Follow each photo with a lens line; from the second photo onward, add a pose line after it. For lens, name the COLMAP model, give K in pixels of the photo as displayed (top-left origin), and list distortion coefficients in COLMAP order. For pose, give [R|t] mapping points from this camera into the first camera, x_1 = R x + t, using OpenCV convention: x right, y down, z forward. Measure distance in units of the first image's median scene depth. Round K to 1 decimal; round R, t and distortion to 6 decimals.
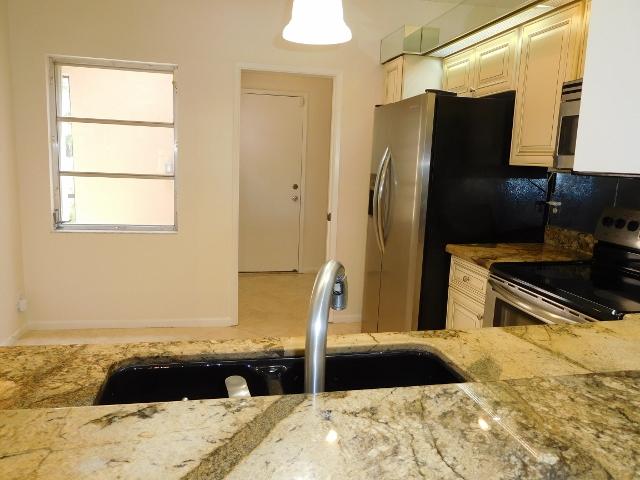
lens RADIAL K [[474.1, 0, 320.8], [0, 474.1, 237.8], [0, 0, 1]] dist [0.005082, 0.003243]
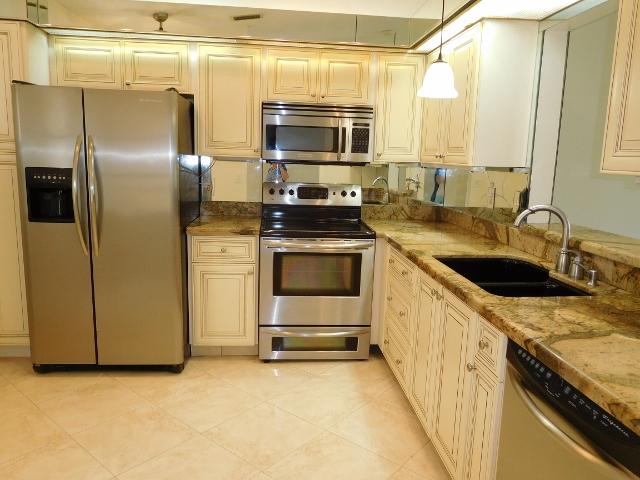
lens RADIAL K [[474.1, 0, 321.0], [0, 474.1, 239.4], [0, 0, 1]] dist [0.005082, 0.003243]
pose [[0.112642, -0.201096, 0.973074, -0.885819], [0.138998, 0.972866, 0.184963, -0.138693], [-0.983865, 0.114421, 0.137538, 0.593811]]
